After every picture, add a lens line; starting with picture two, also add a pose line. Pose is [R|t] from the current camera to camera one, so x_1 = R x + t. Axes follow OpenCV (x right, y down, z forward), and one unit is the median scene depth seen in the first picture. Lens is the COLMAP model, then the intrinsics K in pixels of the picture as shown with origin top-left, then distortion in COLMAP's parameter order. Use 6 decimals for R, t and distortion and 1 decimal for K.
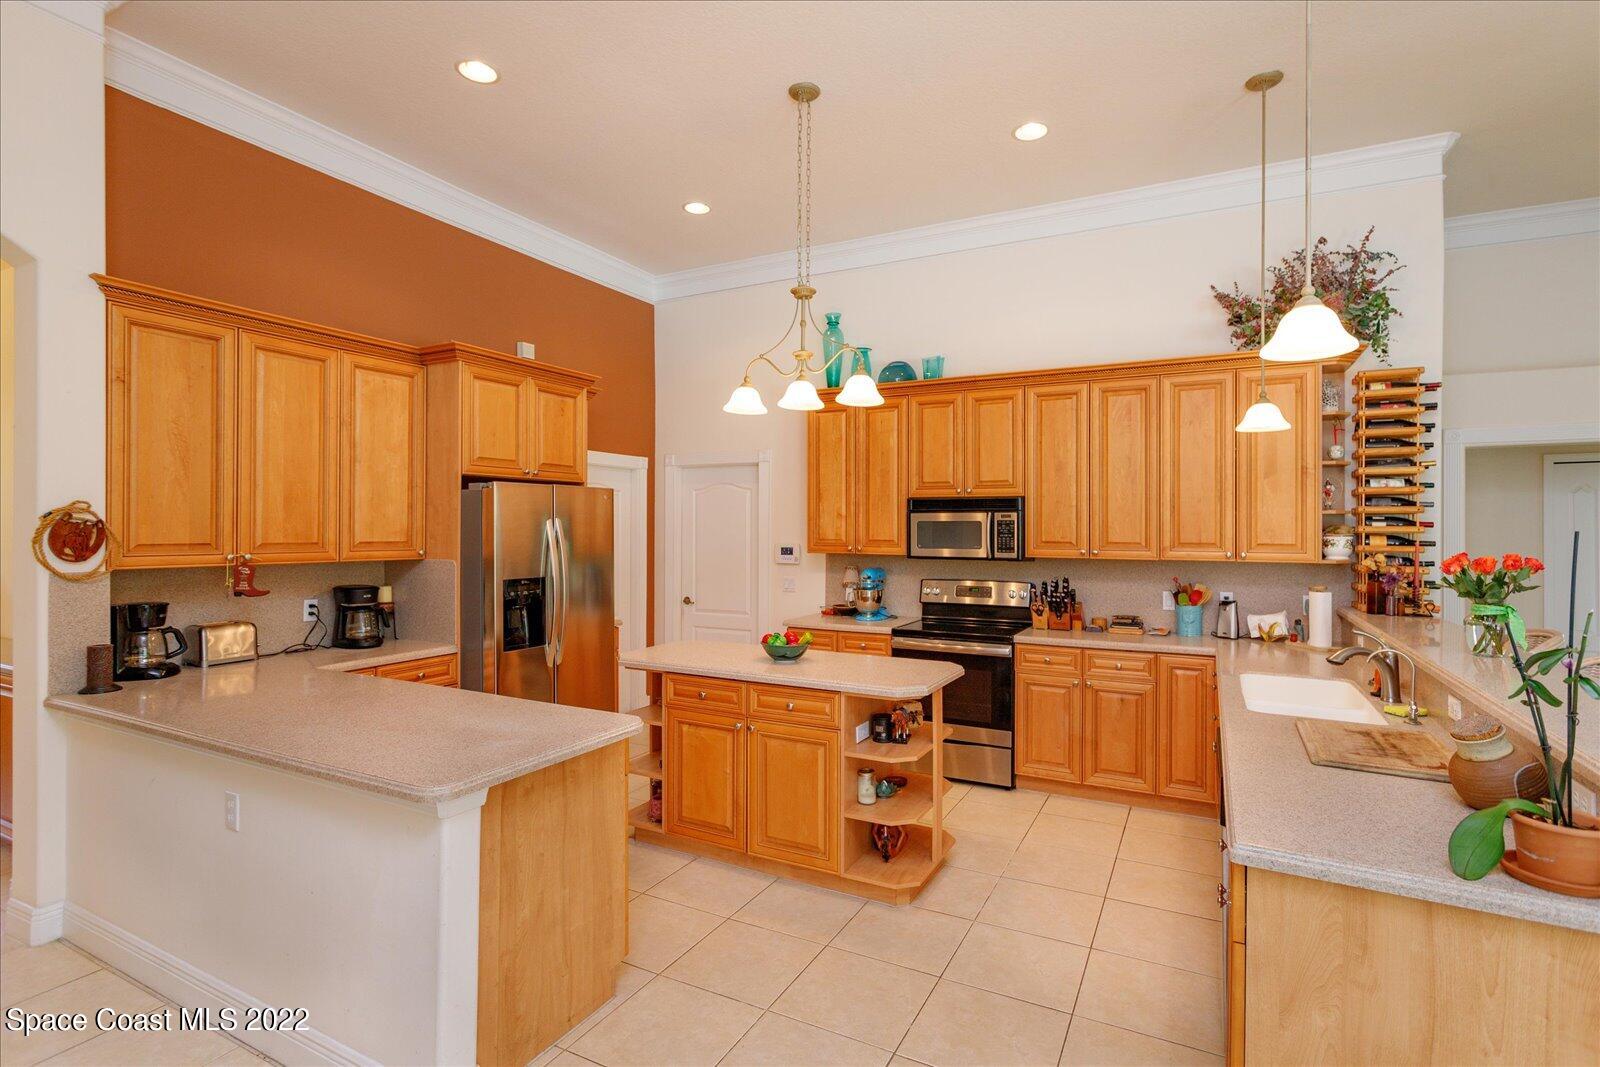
lens RADIAL K [[737.4, 0, 853.2], [0, 737.4, 522.2], [0, 0, 1]] dist [0.001945, 0.000228]
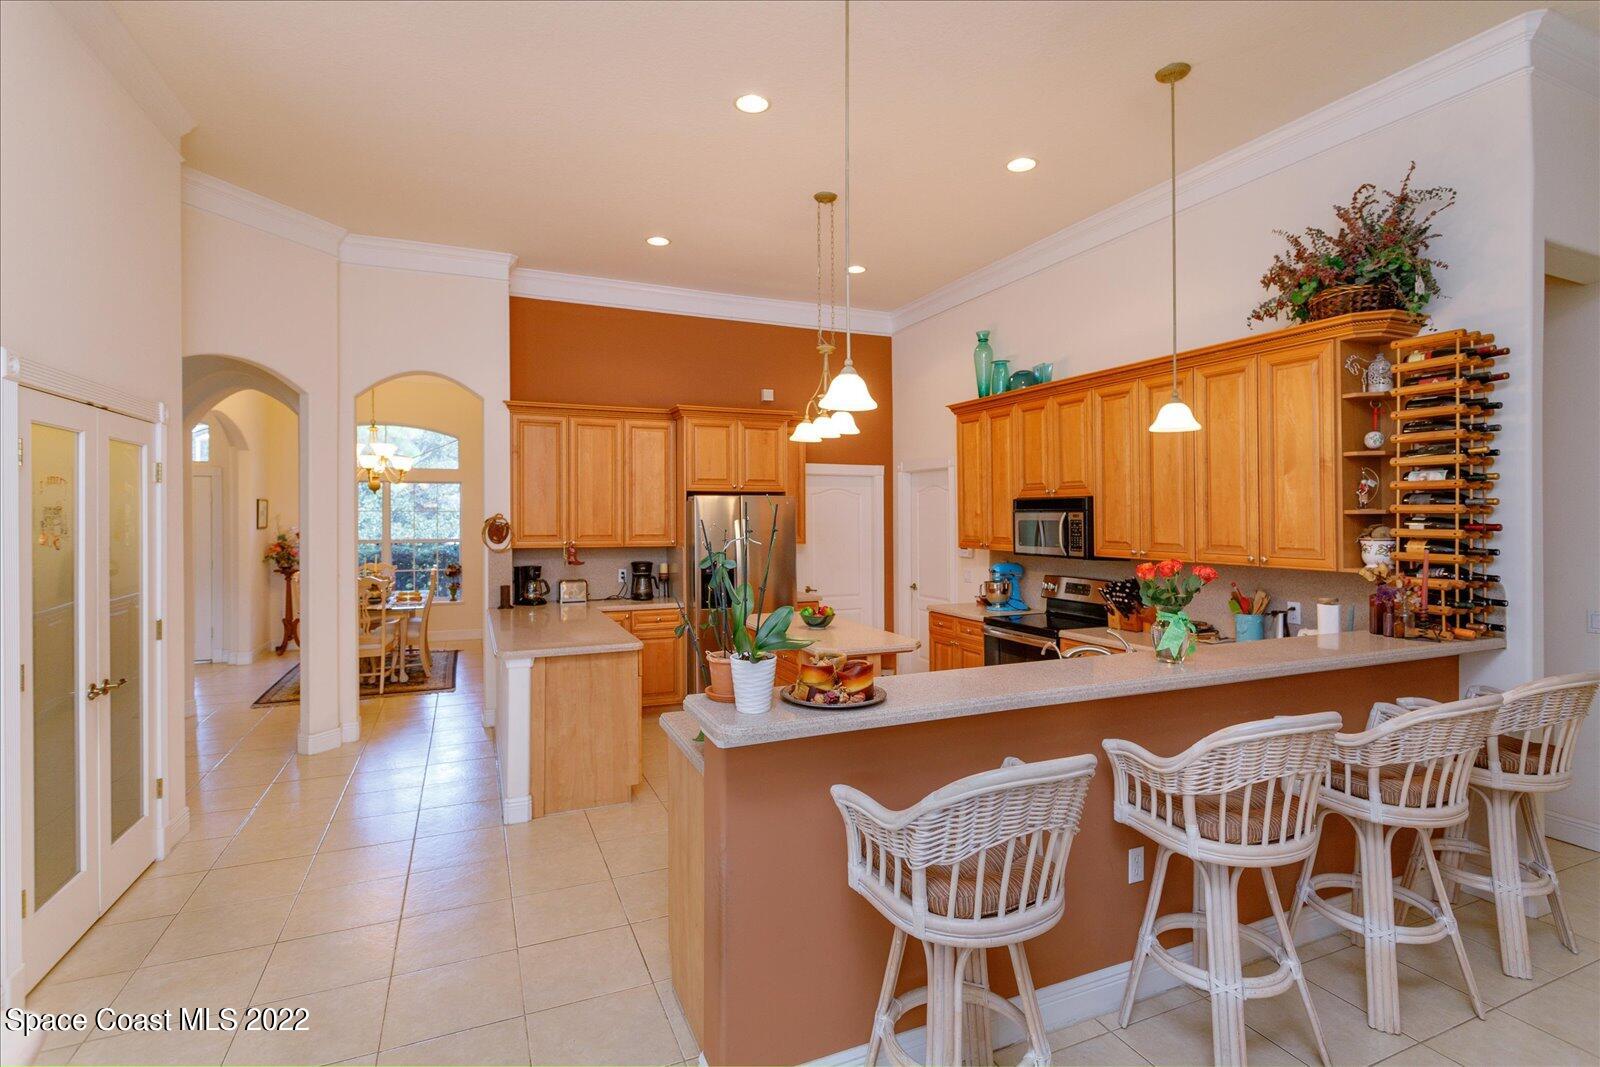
lens RADIAL K [[779.9, 0, 823.4], [0, 779.9, 508.4], [0, 0, 1]] dist [0.008199, -0.000462]
pose [[0.780681, -0.010210, -0.624846, 0.724519], [0.006051, 0.999943, -0.008779, -0.013310], [0.624900, 0.003073, 0.780699, -0.083923]]
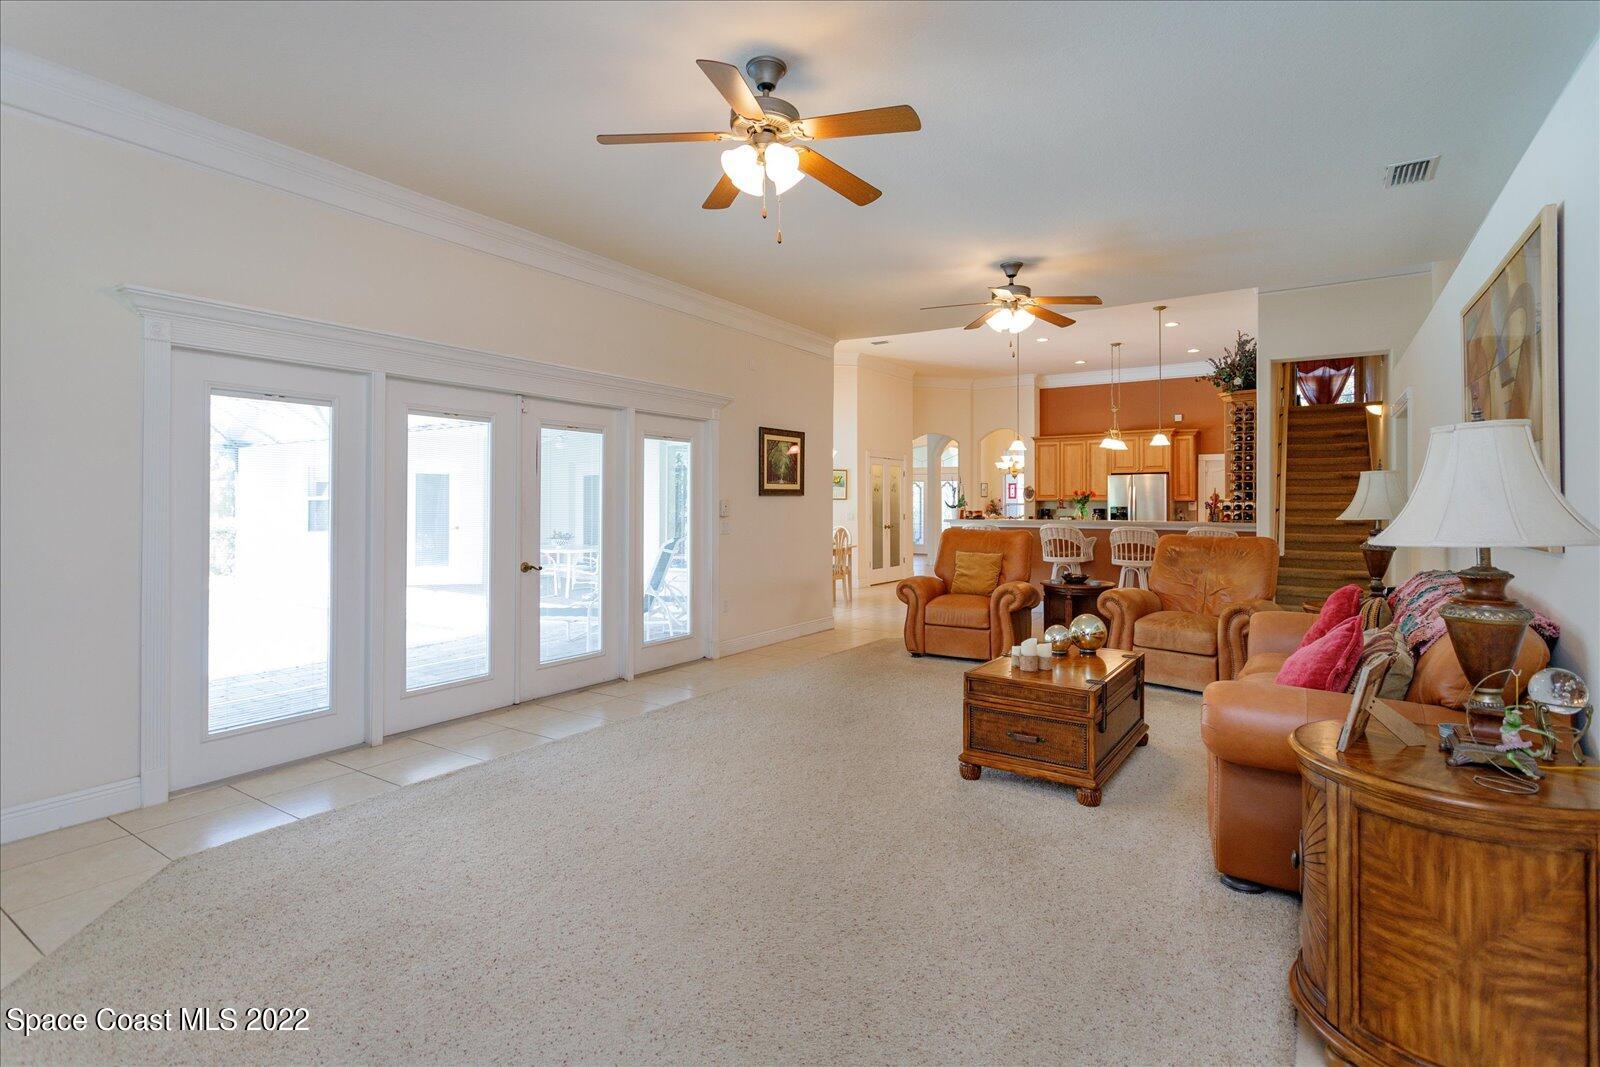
lens RADIAL K [[779.9, 0, 802.7], [0, 779.9, 518.3], [0, 0, 1]] dist [0.008199, -0.000462]
pose [[-0.095267, 0.014475, -0.995346, 2.898423], [0.009011, 0.999866, 0.013678, 0.069931], [0.995411, -0.007666, -0.095385, 0.010122]]
